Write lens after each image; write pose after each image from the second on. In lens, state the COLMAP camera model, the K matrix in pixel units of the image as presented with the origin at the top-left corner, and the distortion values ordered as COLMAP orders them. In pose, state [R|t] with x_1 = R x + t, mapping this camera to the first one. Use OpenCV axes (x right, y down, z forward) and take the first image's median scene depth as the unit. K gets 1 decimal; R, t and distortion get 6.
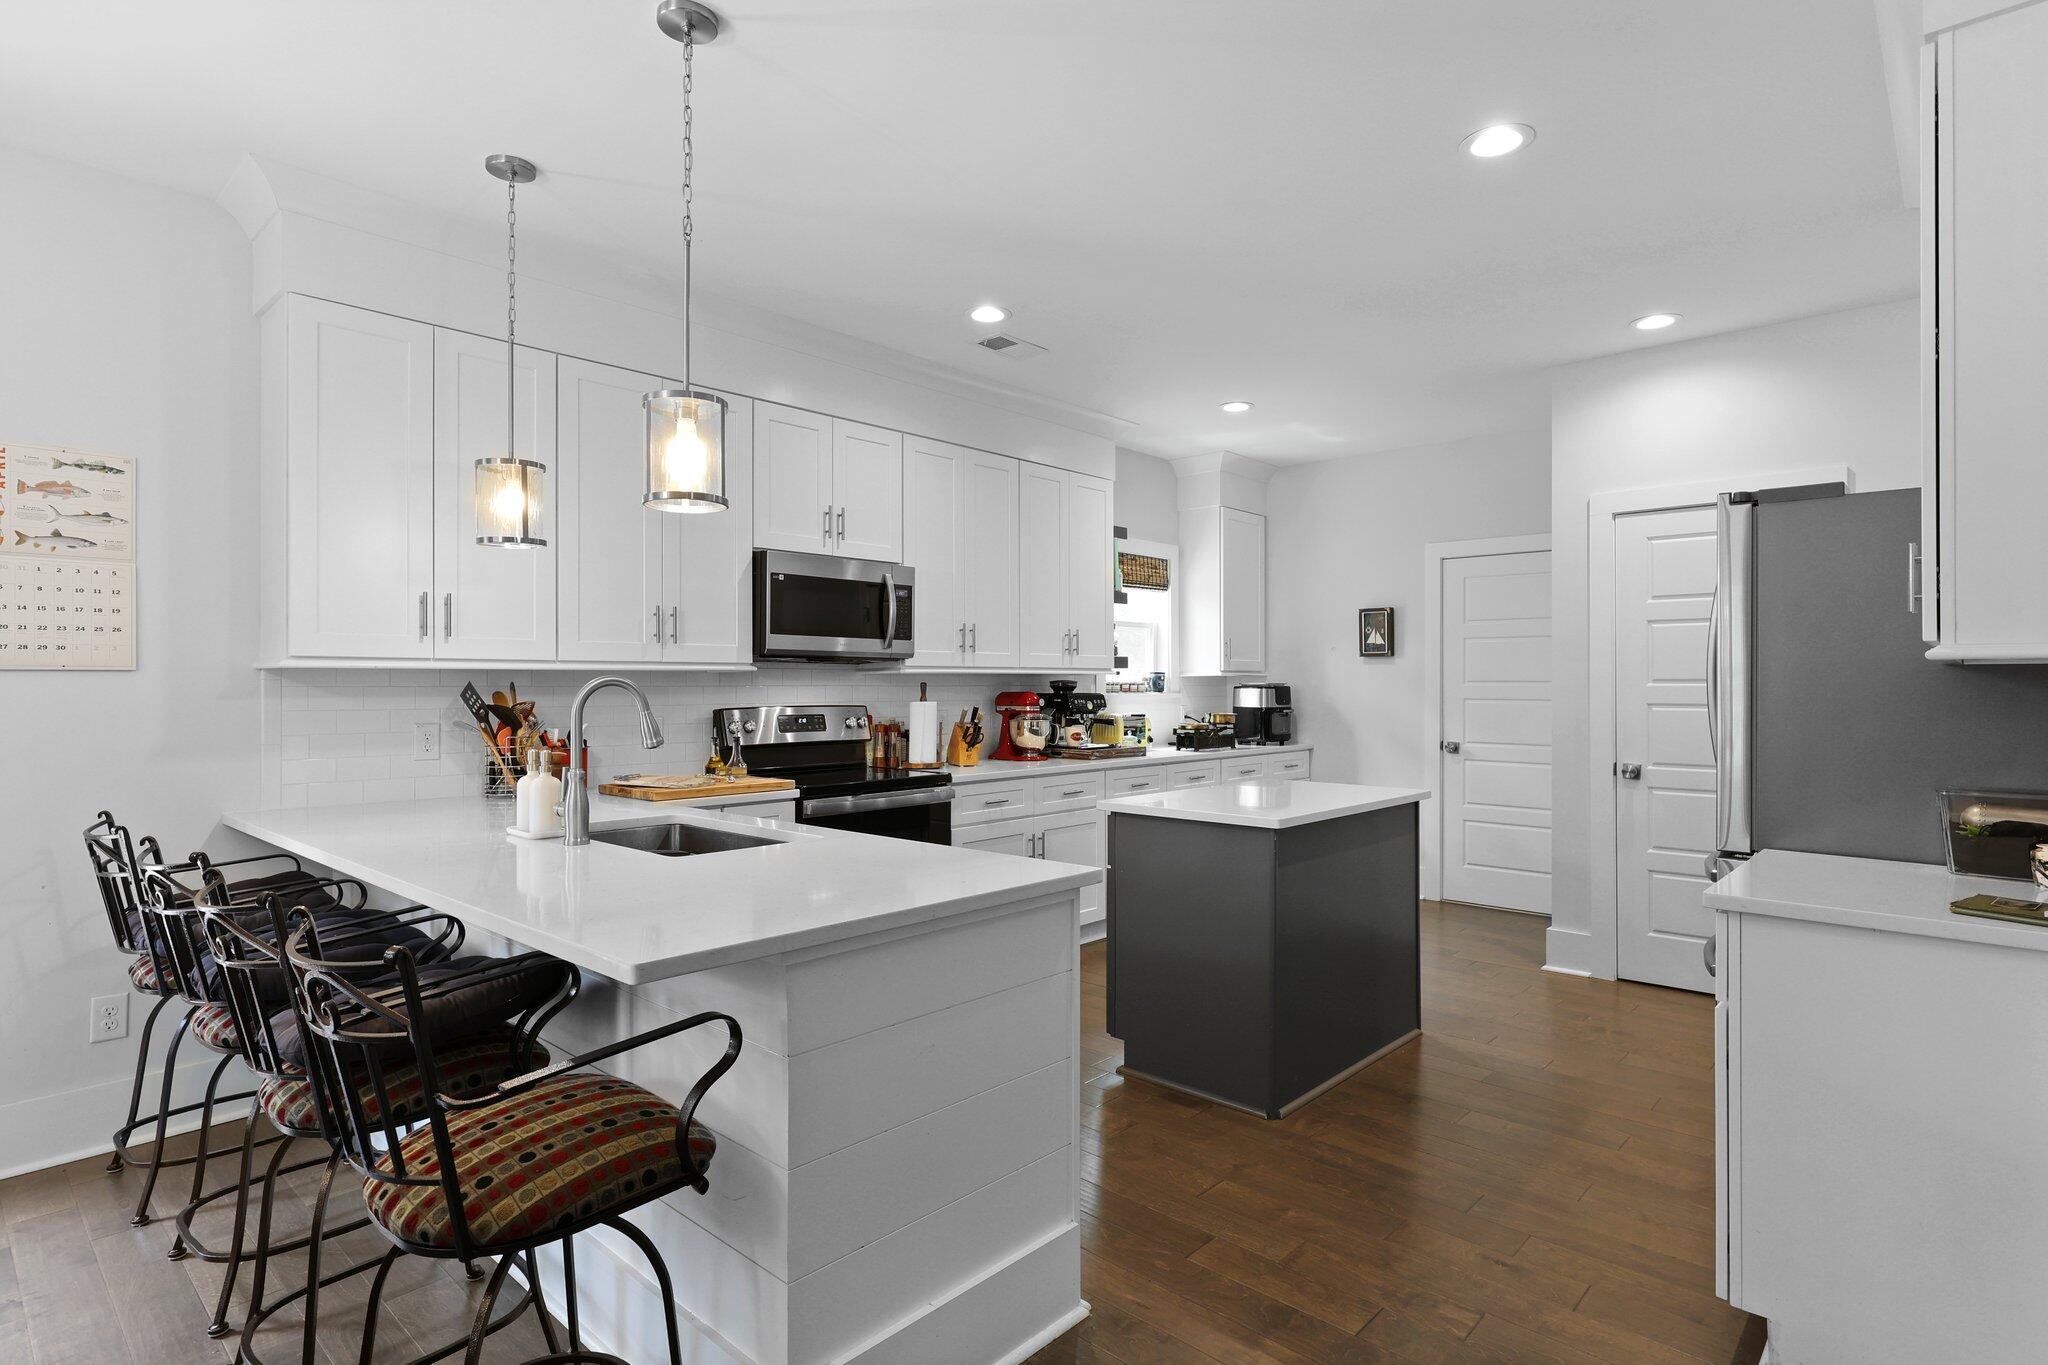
lens RADIAL K [[1048.8, 0, 1024.0], [0, 1048.8, 682.5], [0, 0, 1]] dist [-0.000604, -0.000071]
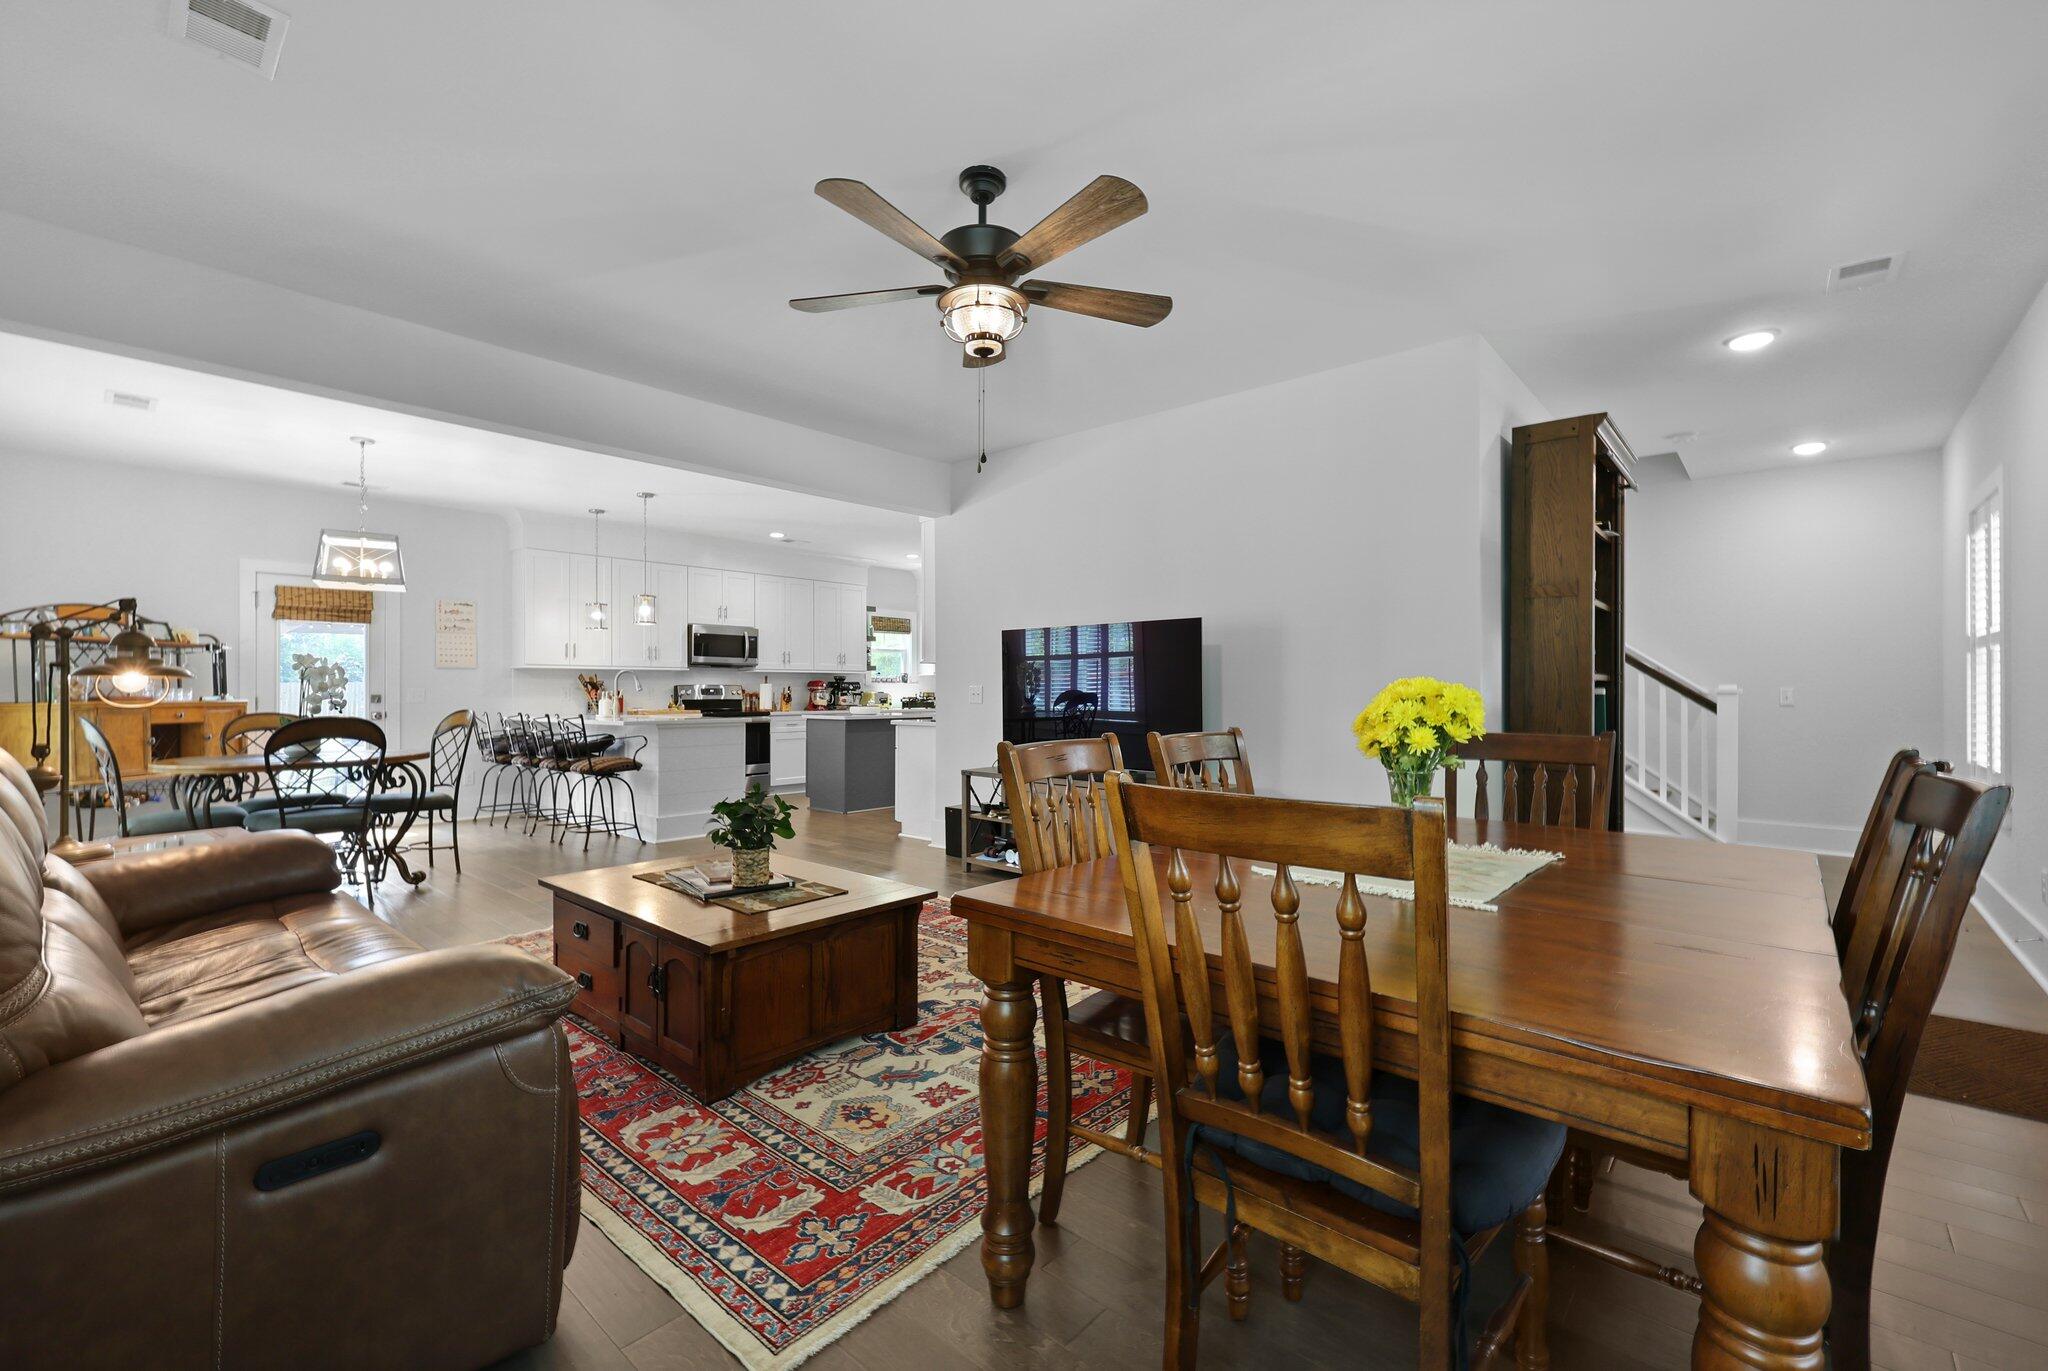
lens RADIAL K [[874.1, 0, 1024.0], [0, 874.1, 685.5], [0, 0, 1]] dist [-0.009166, -0.000018]
pose [[0.999933, 0.001575, 0.011442, 0.507526], [-0.001556, 0.999997, -0.001716, 0.026667], [-0.011445, 0.001698, 0.999933, -1.084056]]
